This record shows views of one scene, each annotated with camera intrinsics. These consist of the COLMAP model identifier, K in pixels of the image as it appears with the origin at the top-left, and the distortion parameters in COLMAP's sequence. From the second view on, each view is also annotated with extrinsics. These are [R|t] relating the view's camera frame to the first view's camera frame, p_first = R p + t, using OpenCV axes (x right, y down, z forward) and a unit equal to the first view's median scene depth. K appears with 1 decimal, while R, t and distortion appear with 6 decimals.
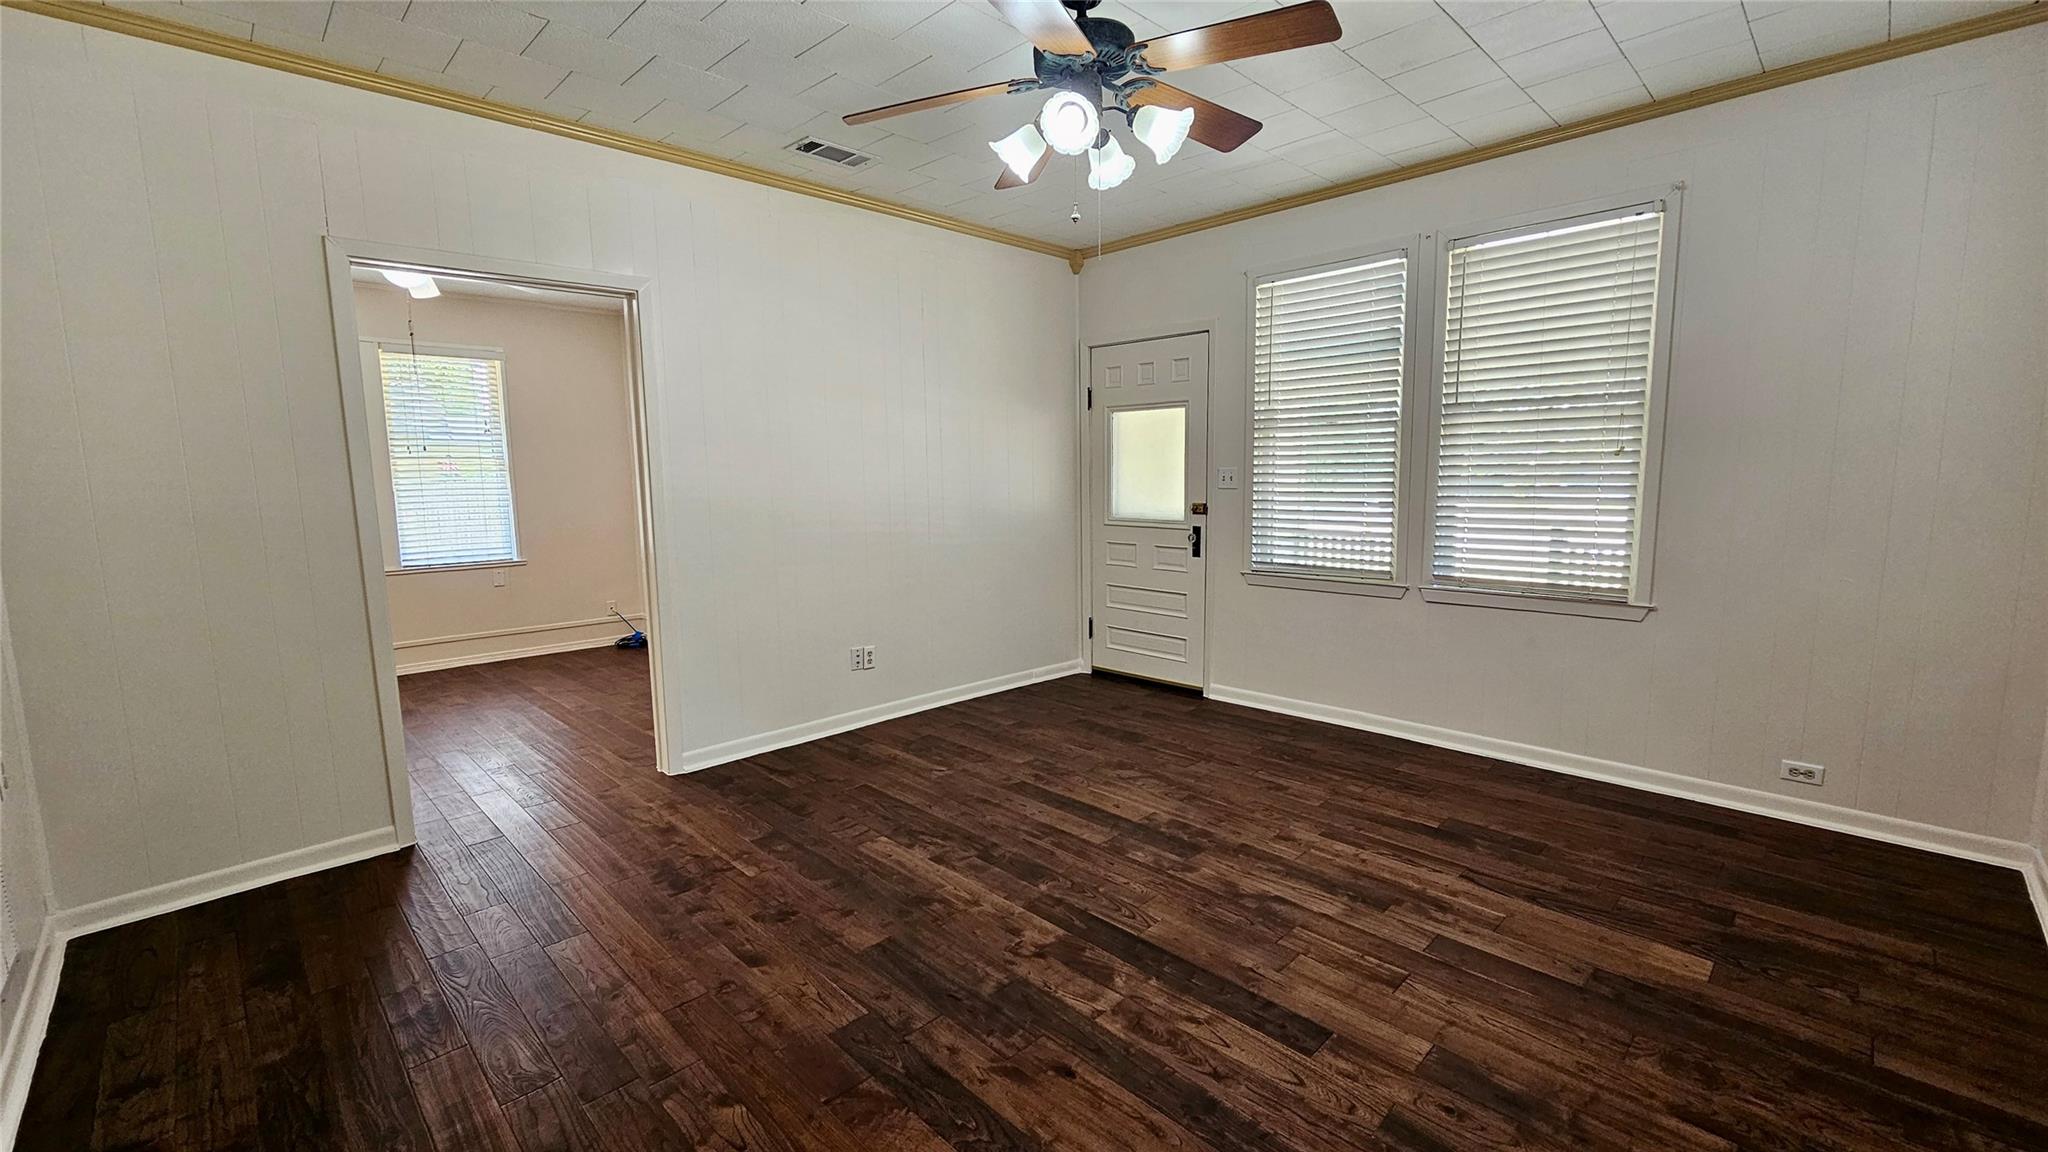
lens RADIAL K [[840.0, 0, 1025.0], [0, 840.0, 574.3], [0, 0, 1]] dist [-0.002992, 0.000665]
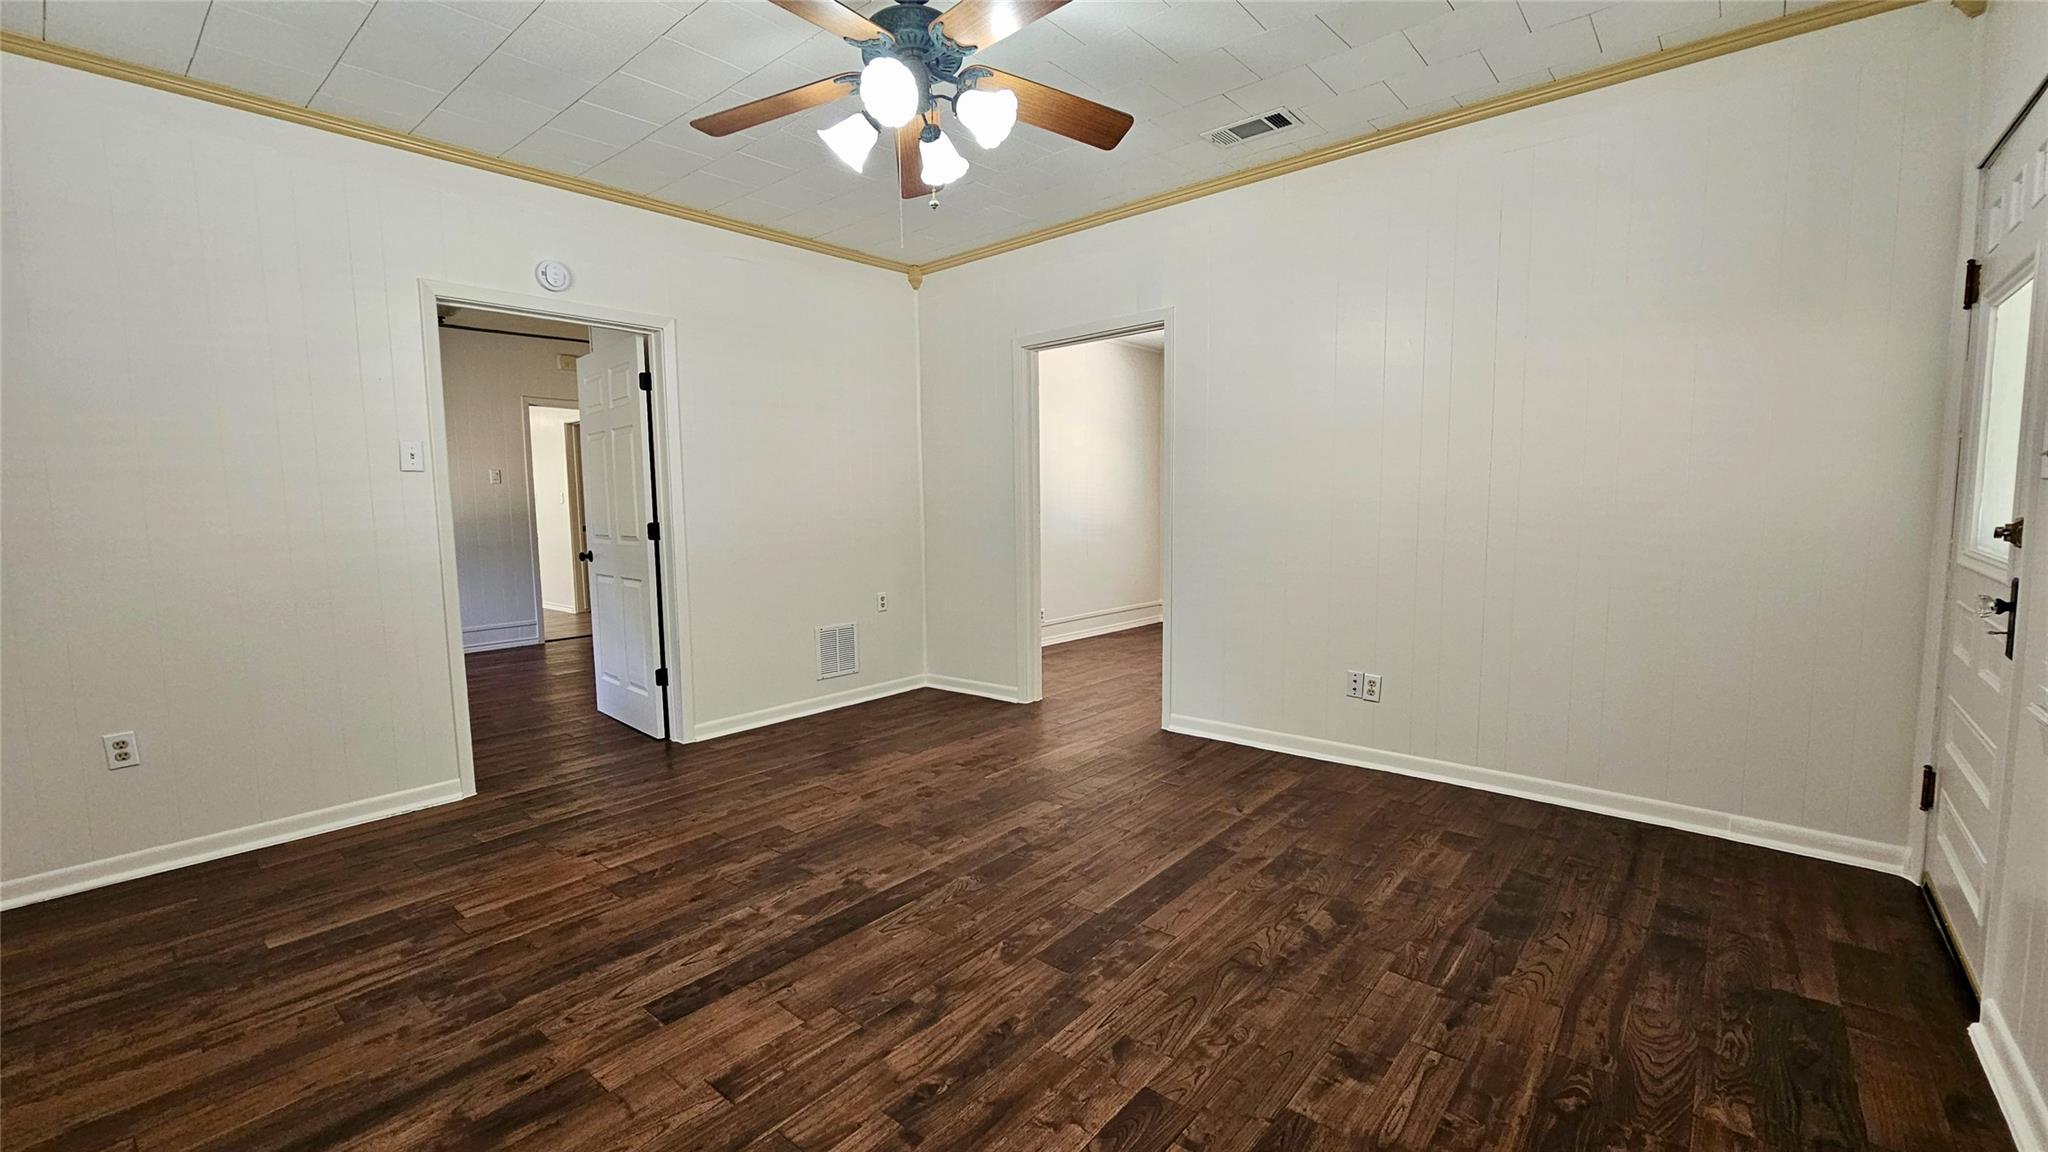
lens RADIAL K [[840.0, 0, 1026.5], [0, 840.0, 572.5], [0, 0, 1]] dist [-0.002992, 0.000665]
pose [[0.084832, 0.097015, -0.991661, 1.003962], [-0.109474, 0.990131, 0.087500, -0.082753], [0.990363, 0.101138, 0.094616, 0.963334]]
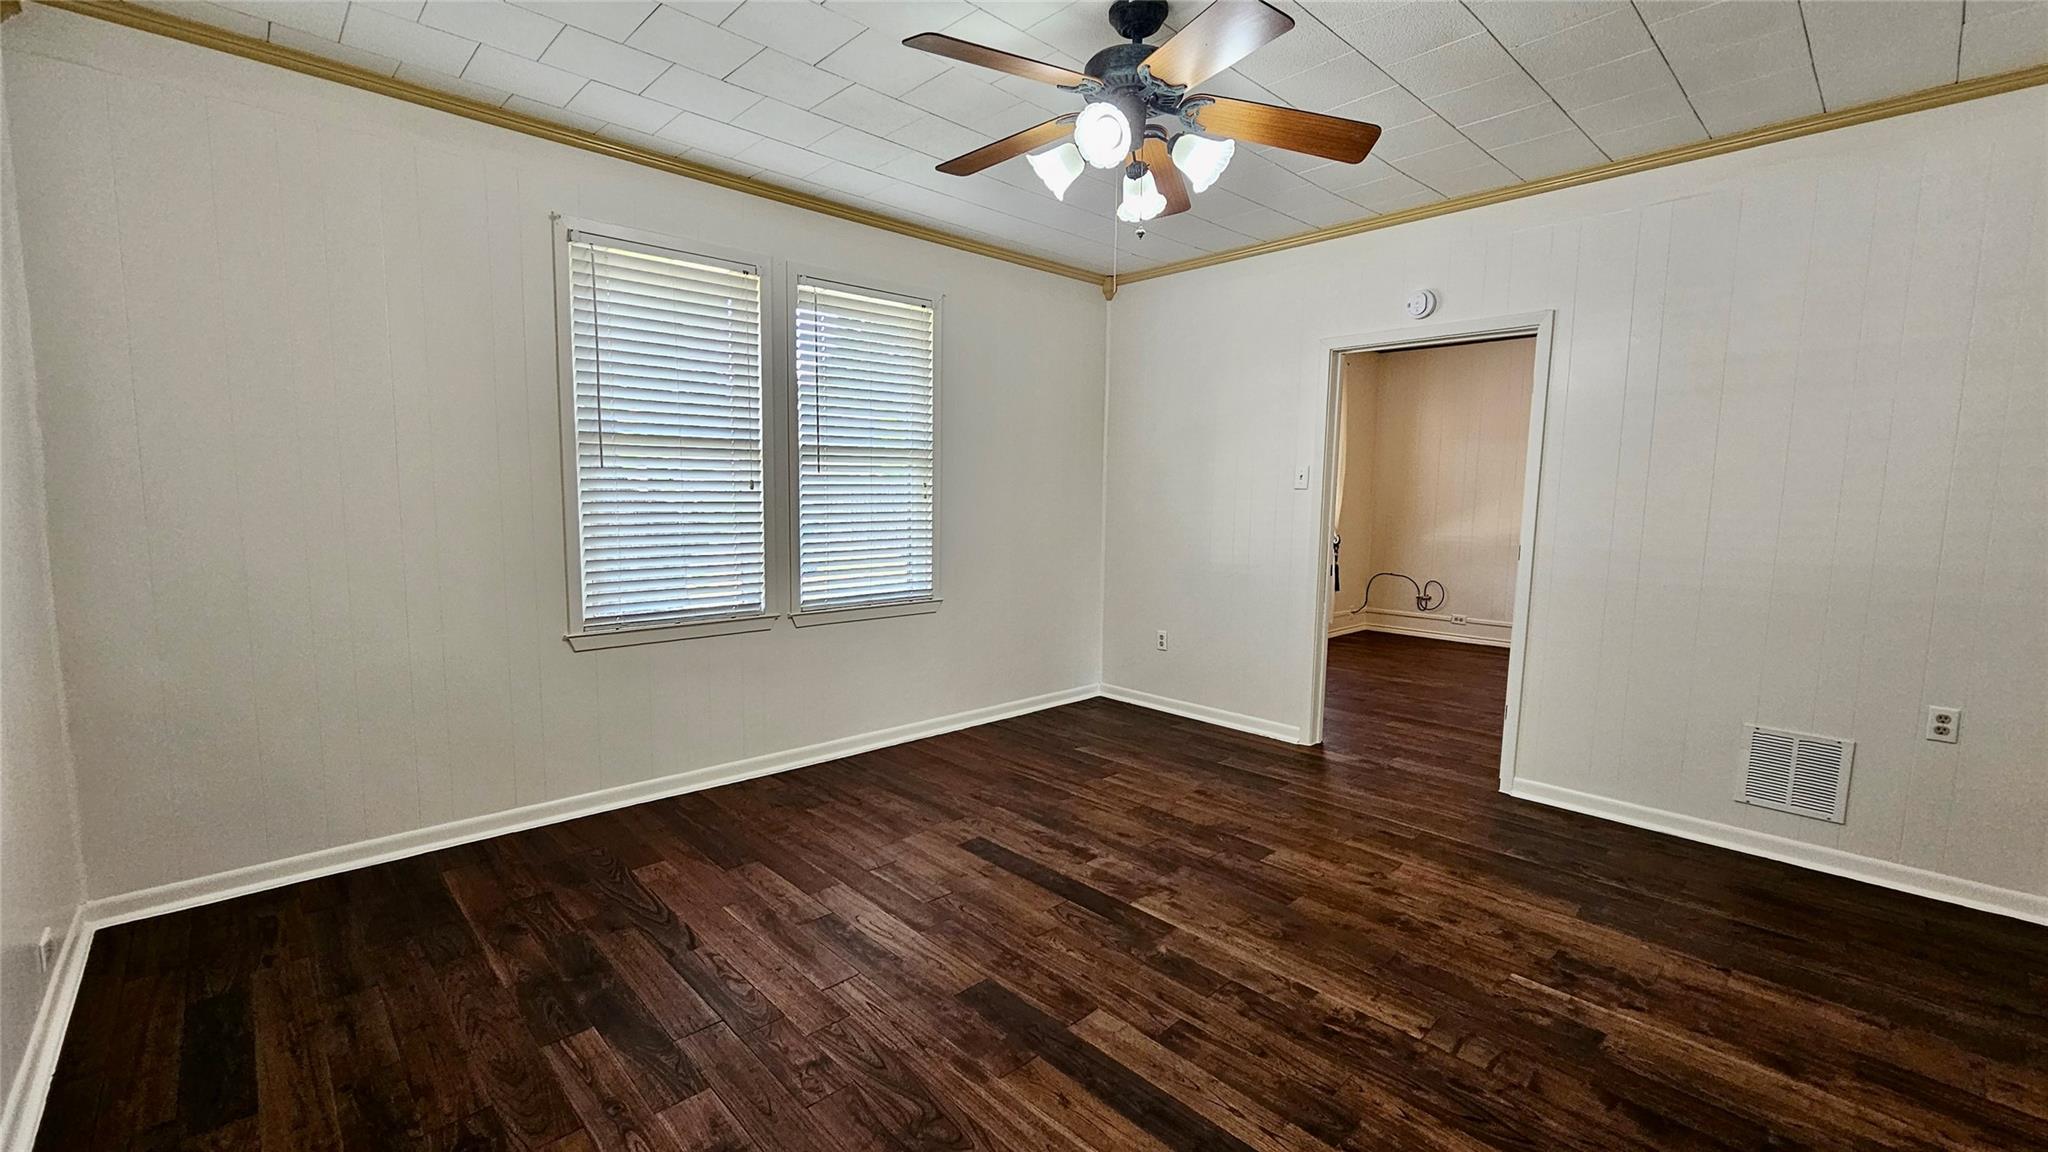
lens RADIAL K [[840.0, 0, 1026.1], [0, 840.0, 585.7], [0, 0, 1]] dist [-0.002992, 0.000665]
pose [[-0.999782, -0.000135, 0.020860, 0.153580], [0.004820, 0.971429, 0.237282, -0.234897], [-0.020297, 0.237331, -0.971217, 1.840905]]
